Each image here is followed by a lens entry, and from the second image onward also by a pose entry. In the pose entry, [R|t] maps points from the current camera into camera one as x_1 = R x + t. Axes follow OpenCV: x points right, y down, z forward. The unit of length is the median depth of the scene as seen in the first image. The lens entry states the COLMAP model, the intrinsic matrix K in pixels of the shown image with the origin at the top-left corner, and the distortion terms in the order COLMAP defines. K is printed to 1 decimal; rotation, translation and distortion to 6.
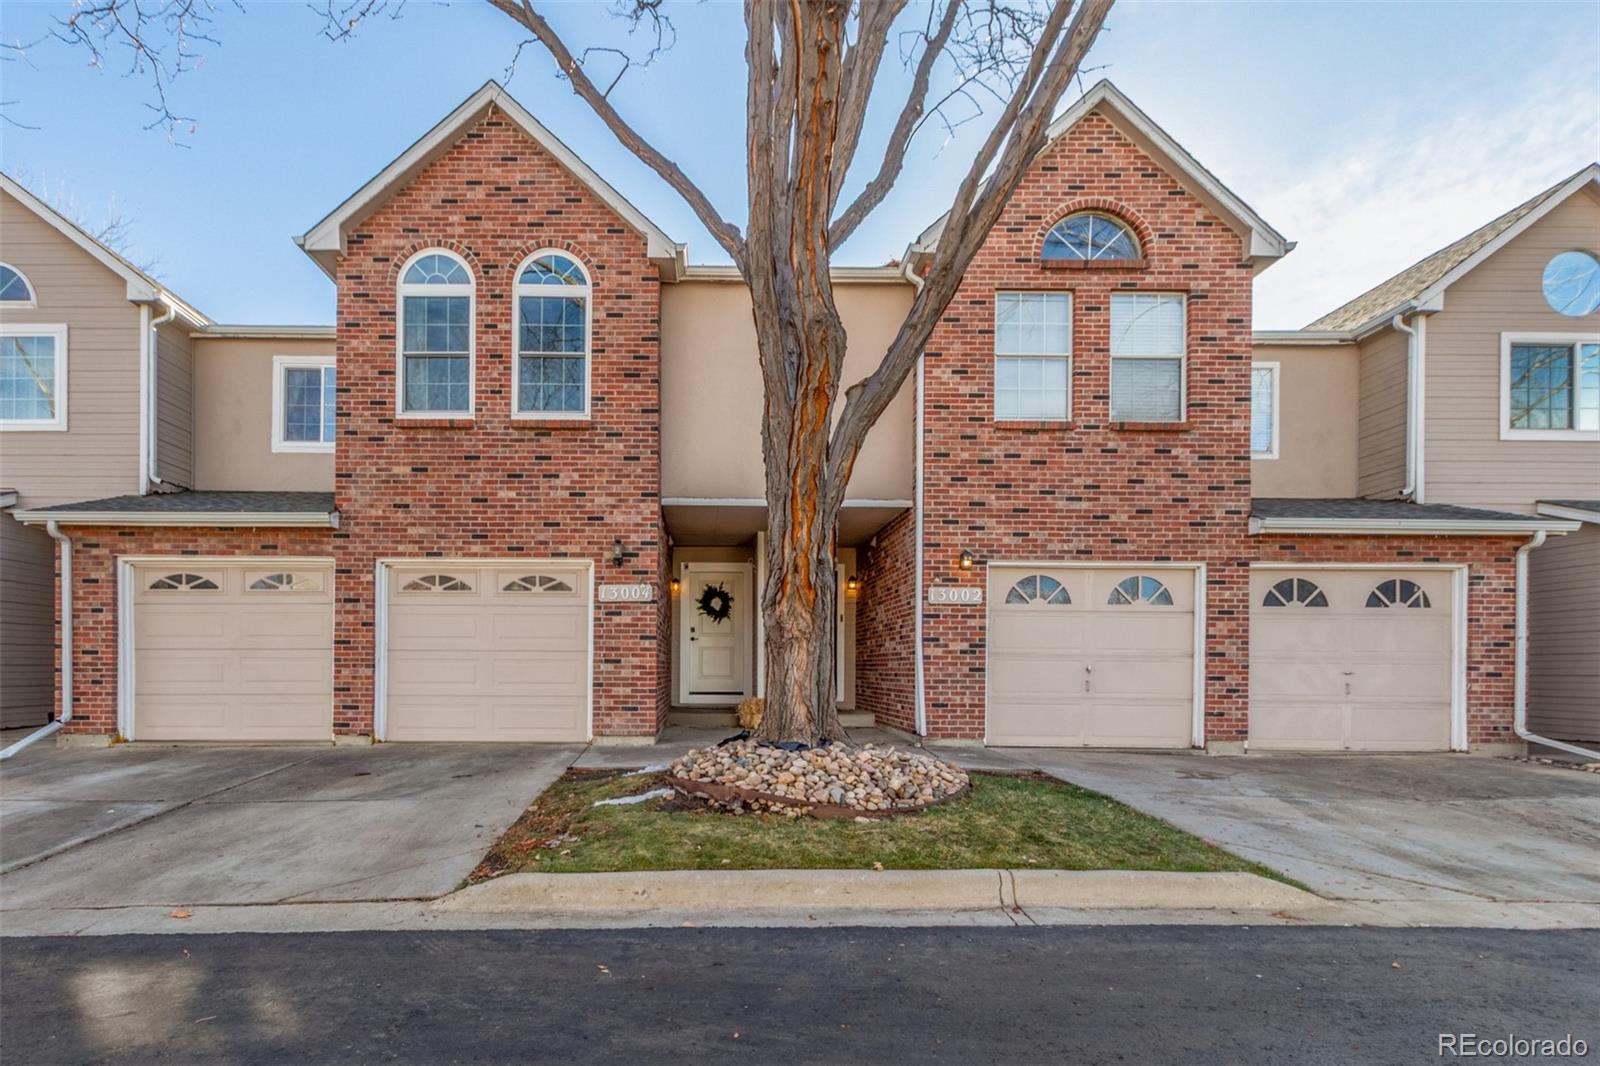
lens RADIAL K [[584.5, 0, 800.0], [0, 584.5, 558.9], [0, 0, 1]] dist [-0.000810, 0.000191]
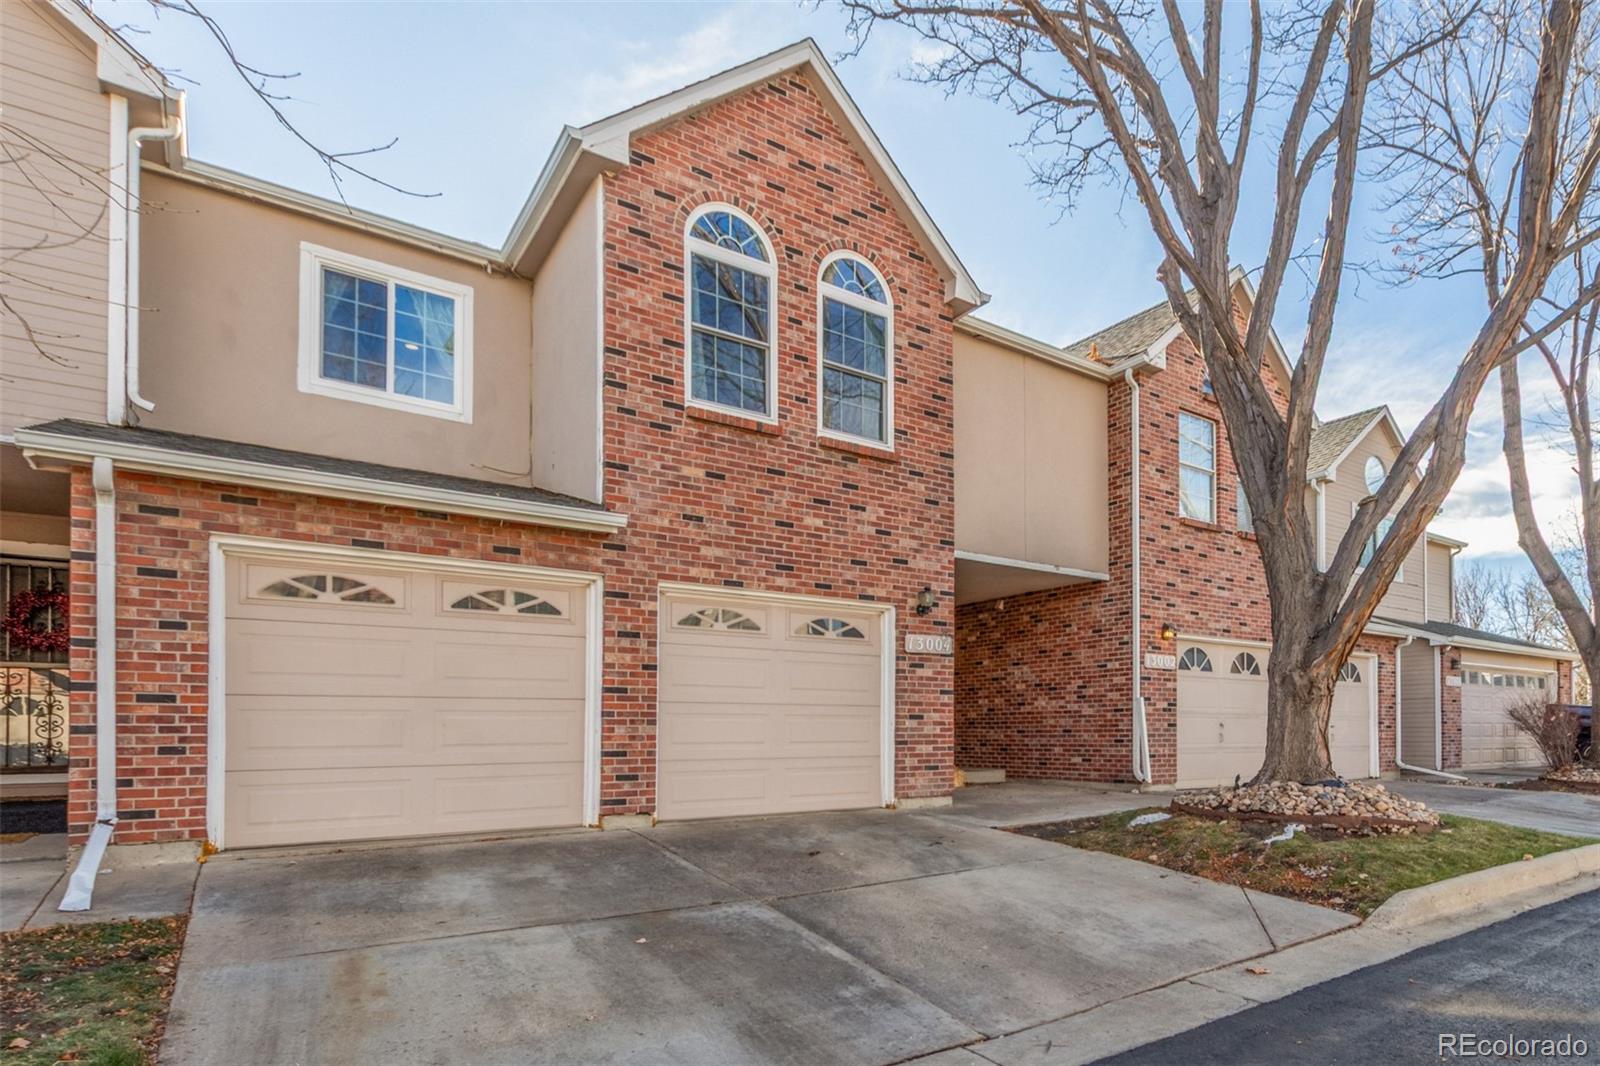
lens RADIAL K [[741.4, 0, 798.7], [0, 741.4, 545.7], [0, 0, 1]] dist [-0.000060, 0.000019]
pose [[0.863045, 0.115713, 0.491695, -1.049728], [-0.098468, 0.993274, -0.060916, -0.006276], [-0.495437, 0.004157, 0.868634, 0.057938]]
